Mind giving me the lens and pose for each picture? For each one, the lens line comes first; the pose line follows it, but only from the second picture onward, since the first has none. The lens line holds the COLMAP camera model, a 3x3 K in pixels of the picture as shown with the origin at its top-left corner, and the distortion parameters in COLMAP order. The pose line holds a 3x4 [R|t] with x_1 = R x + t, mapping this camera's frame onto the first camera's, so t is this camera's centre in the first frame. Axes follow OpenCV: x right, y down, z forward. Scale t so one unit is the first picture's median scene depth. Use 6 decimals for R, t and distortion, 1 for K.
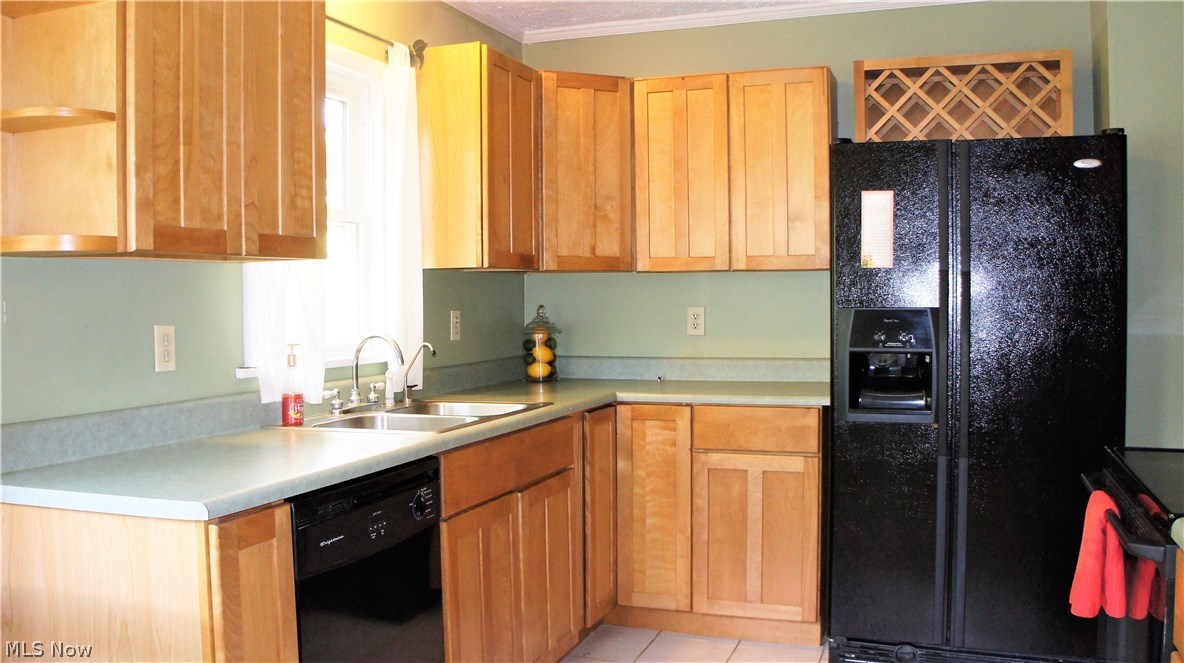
lens RADIAL K [[960.4, 0, 592.0], [0, 960.4, 331.5], [0, 0, 1]] dist [-0.156993, 0.131767]
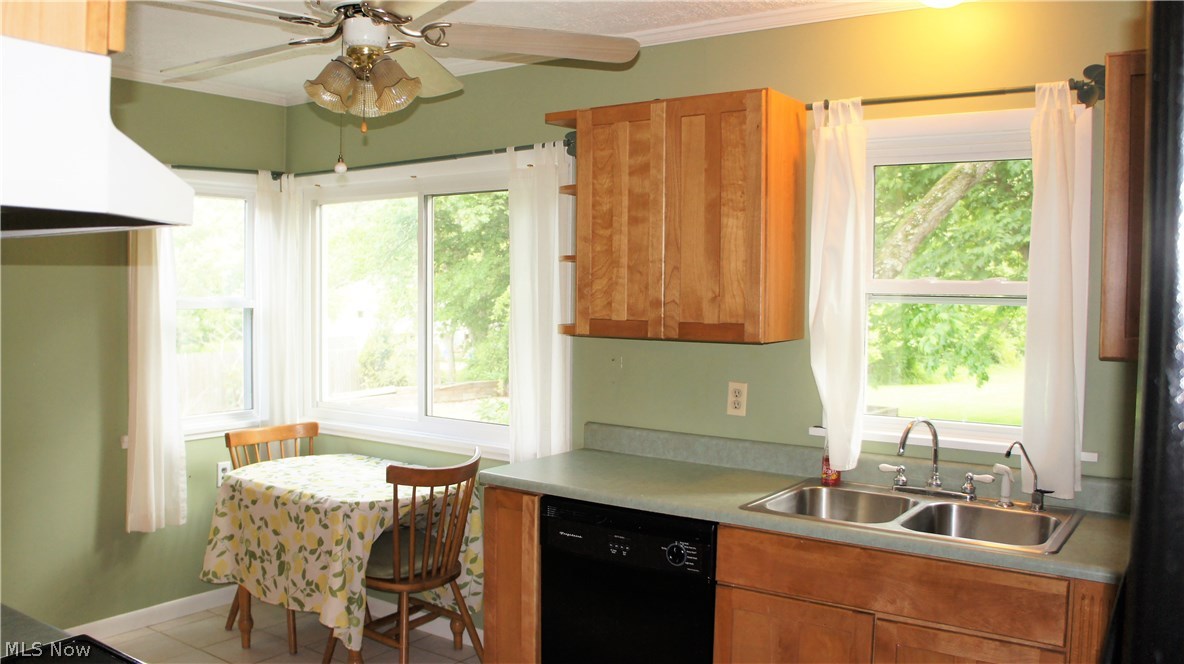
lens RADIAL K [[960.4, 0, 592.0], [0, 960.4, 332.0], [0, 0, 1]] dist [-0.156993, 0.131767]
pose [[-0.218138, 0.055453, -0.974341, 1.039586], [-0.047627, 0.996590, 0.067382, -0.179606], [0.974755, 0.061103, -0.214753, 1.187420]]
